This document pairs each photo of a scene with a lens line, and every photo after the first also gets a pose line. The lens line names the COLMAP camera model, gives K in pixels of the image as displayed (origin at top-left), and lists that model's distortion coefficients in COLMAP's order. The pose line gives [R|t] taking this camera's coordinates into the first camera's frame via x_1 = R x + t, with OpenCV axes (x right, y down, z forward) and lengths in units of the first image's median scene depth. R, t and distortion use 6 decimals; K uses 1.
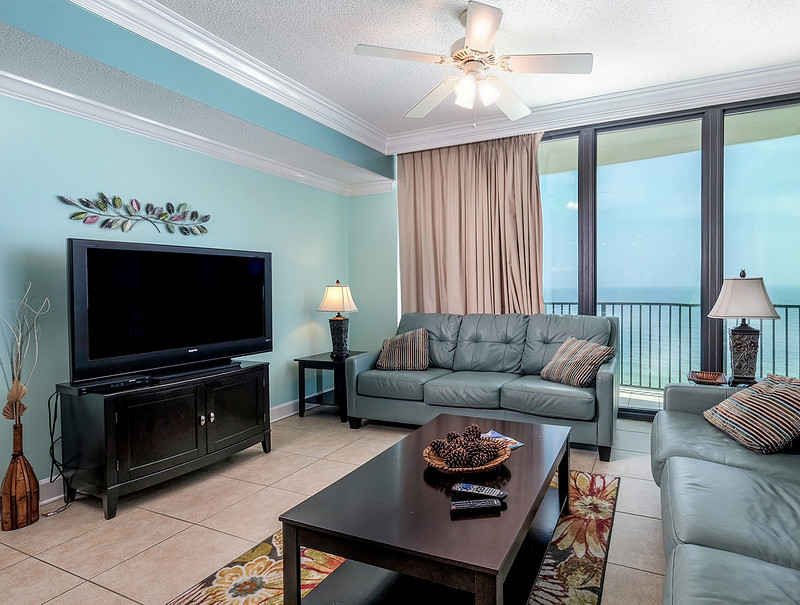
lens RADIAL K [[428.9, 0, 475.0], [0, 428.9, 291.9], [0, 0, 1]] dist [0.003421, 0.001429]
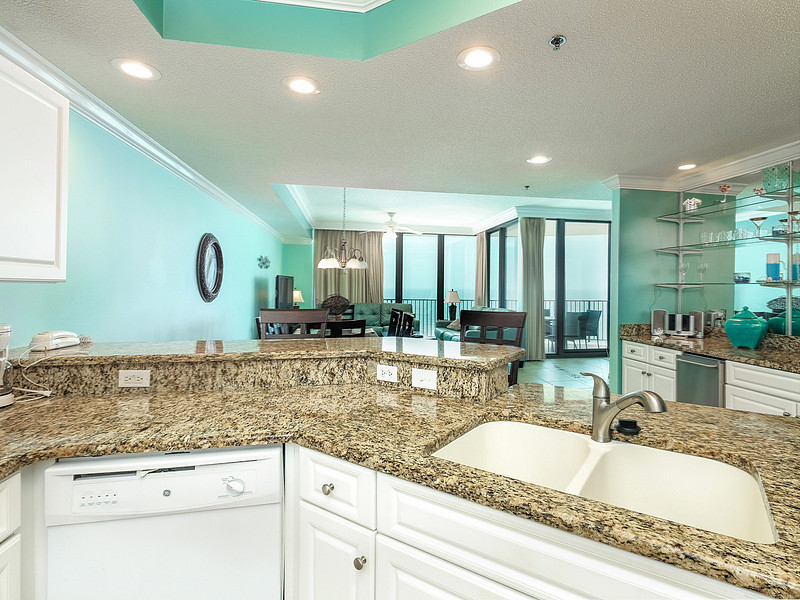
lens RADIAL K [[412.4, 0, 420.4], [0, 412.4, 293.7], [0, 0, 1]] dist [-0.003116, -0.002551]
pose [[0.820768, 0.018213, 0.570971, -1.086977], [-0.018711, 0.999812, -0.004995, 0.004694], [-0.570955, -0.006584, 0.820955, -1.157554]]
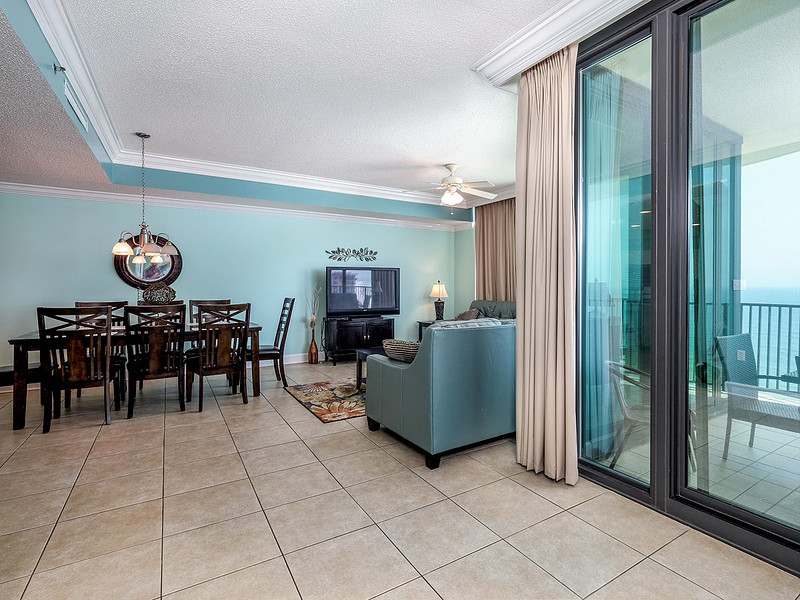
lens RADIAL K [[412.4, 0, 437.8], [0, 412.4, 286.1], [0, 0, 1]] dist [-0.003116, -0.002551]
pose [[0.831714, 0.017227, -0.554937, 0.728628], [-0.018457, 0.999824, 0.003376, -0.010724], [0.554898, 0.007435, 0.831885, -0.528558]]
